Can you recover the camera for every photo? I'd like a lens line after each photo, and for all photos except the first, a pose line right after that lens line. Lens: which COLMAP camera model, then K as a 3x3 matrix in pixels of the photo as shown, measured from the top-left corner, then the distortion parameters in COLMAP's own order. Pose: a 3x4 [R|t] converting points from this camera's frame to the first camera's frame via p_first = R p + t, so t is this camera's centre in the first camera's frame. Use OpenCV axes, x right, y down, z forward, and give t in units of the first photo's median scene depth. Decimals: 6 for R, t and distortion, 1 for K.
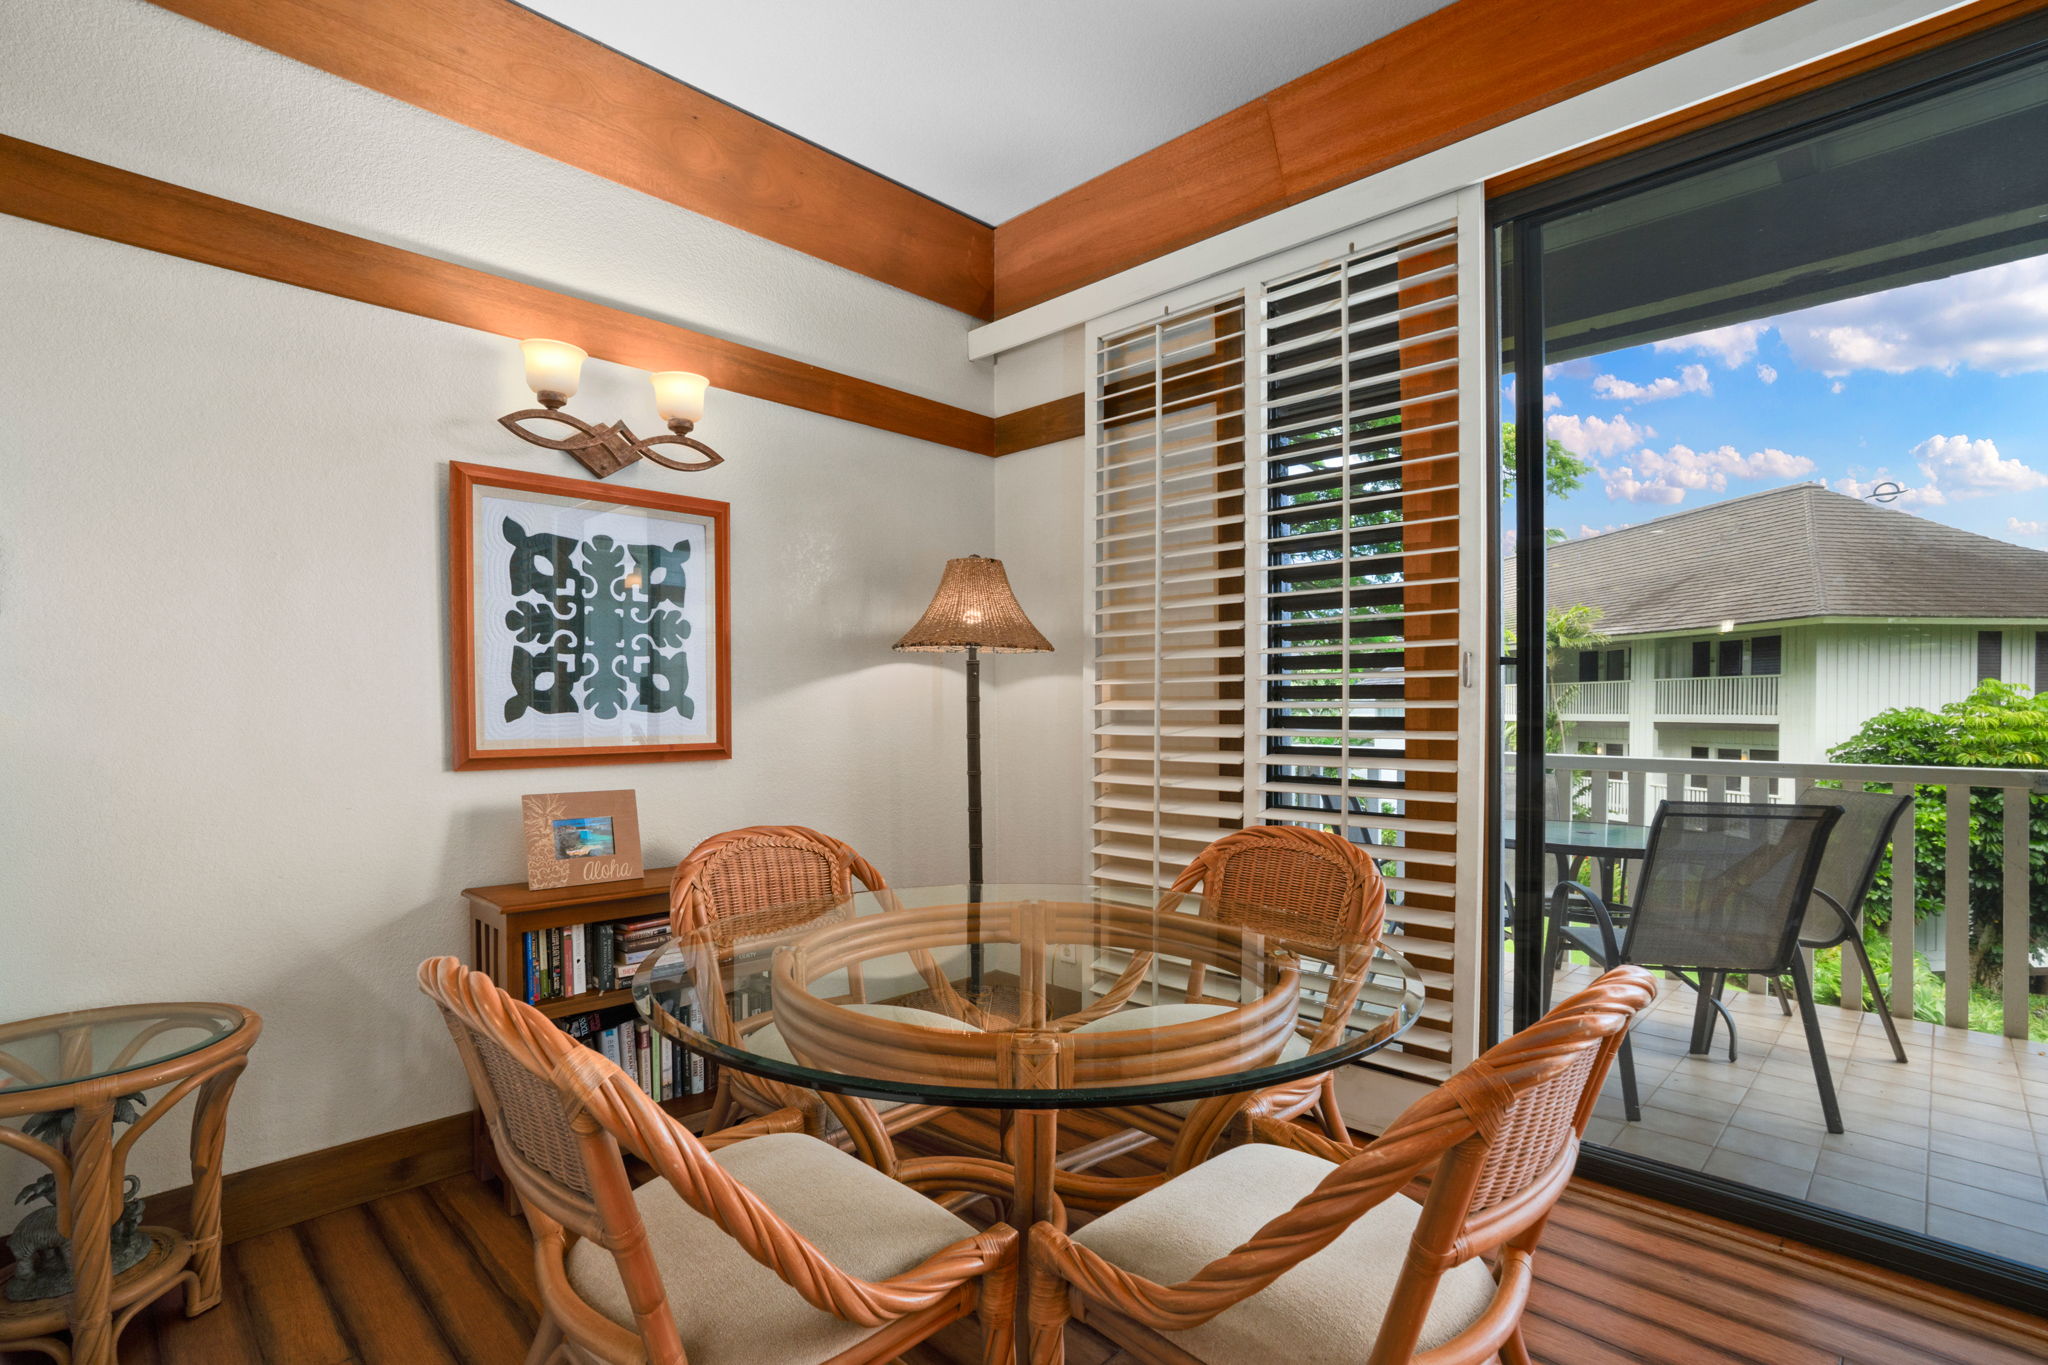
lens RADIAL K [[973.8, 0, 1015.4], [0, 973.8, 723.7], [0, 0, 1]] dist [-0.054370, 0.028049]
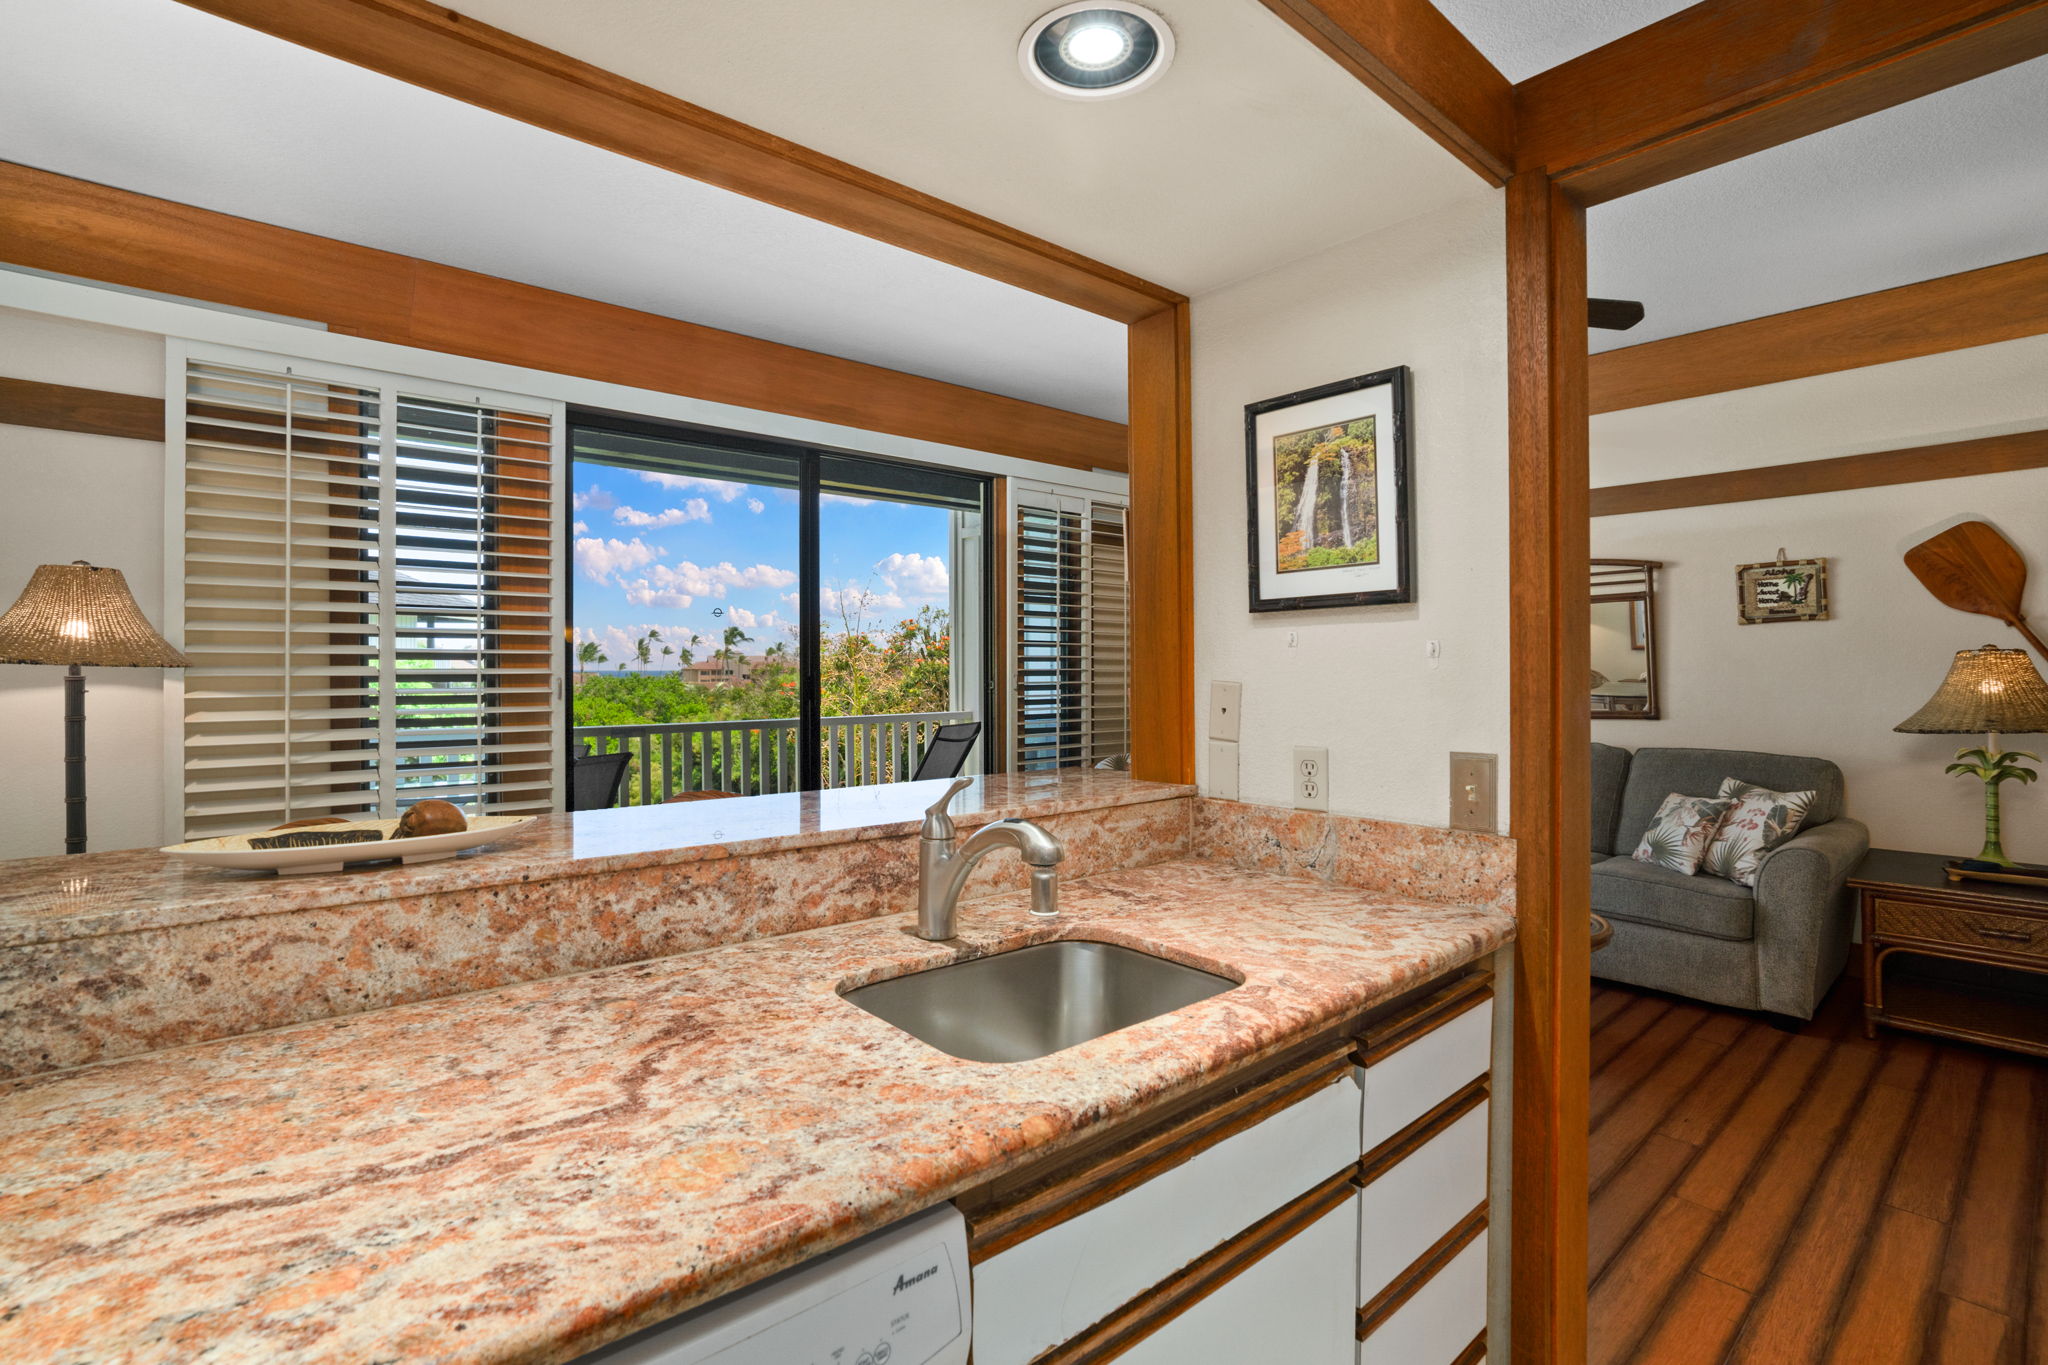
lens RADIAL K [[959.7, 0, 1008.0], [0, 959.7, 661.7], [0, 0, 1]] dist [-0.059247, 0.028768]
pose [[0.079617, 0.006175, 0.996806, -0.997214], [0.016553, 0.999835, -0.007516, -0.068199], [-0.996688, 0.017098, 0.079501, 0.073449]]
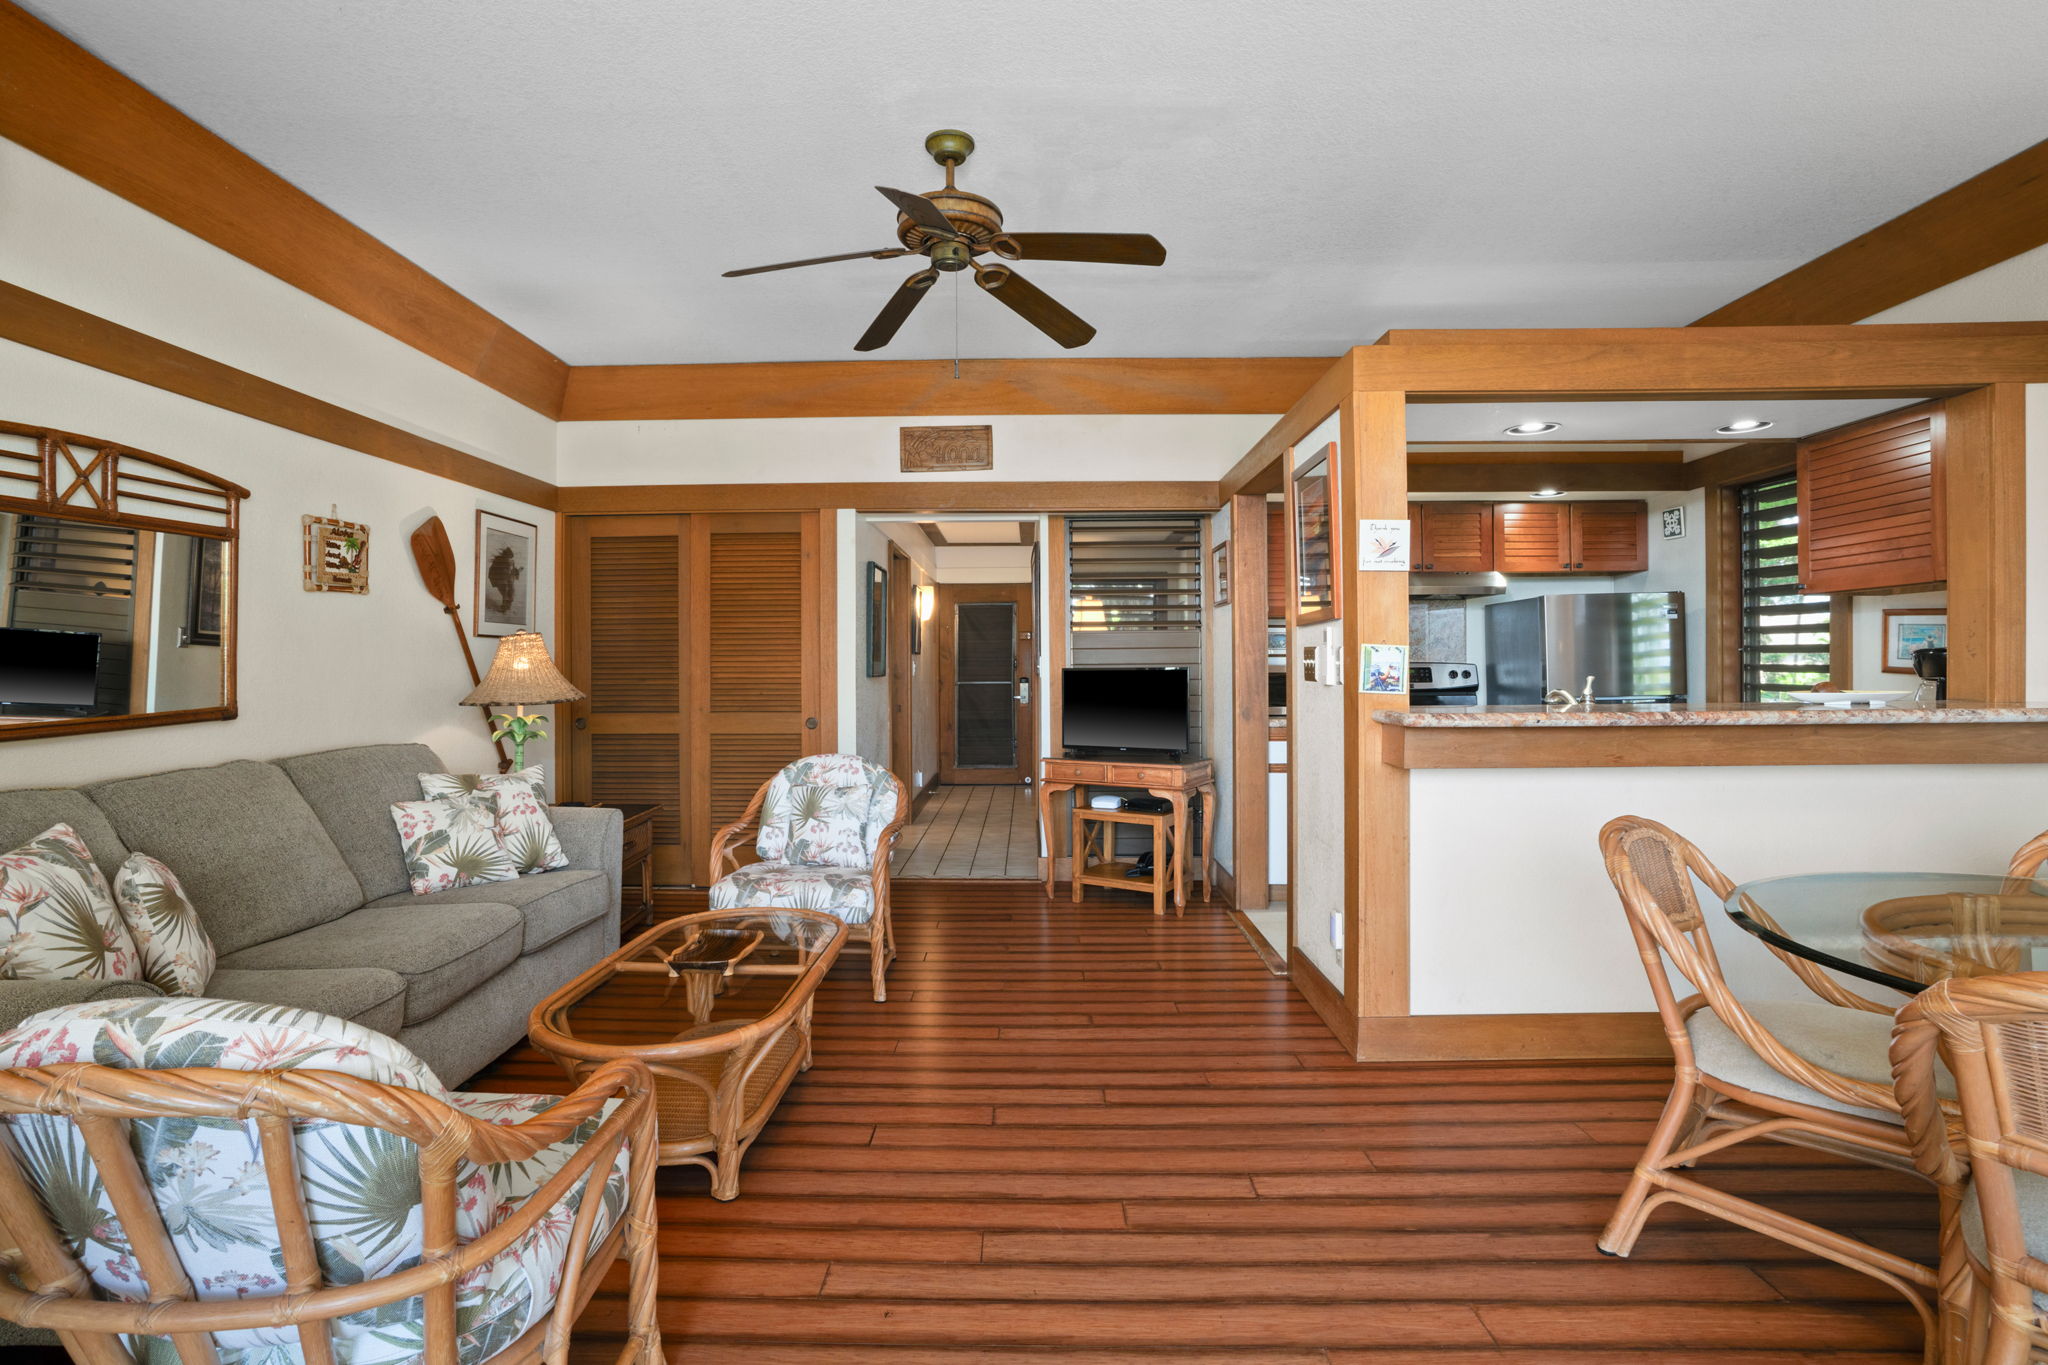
lens RADIAL K [[971.8, 0, 1002.8], [0, 971.8, 666.5], [0, 0, 1]] dist [-0.060949, 0.030333]
pose [[-0.729595, 0.005685, -0.683856, 0.919336], [-0.003379, 0.999923, 0.011917, -0.037927], [0.683871, 0.011005, -0.729520, 0.540022]]
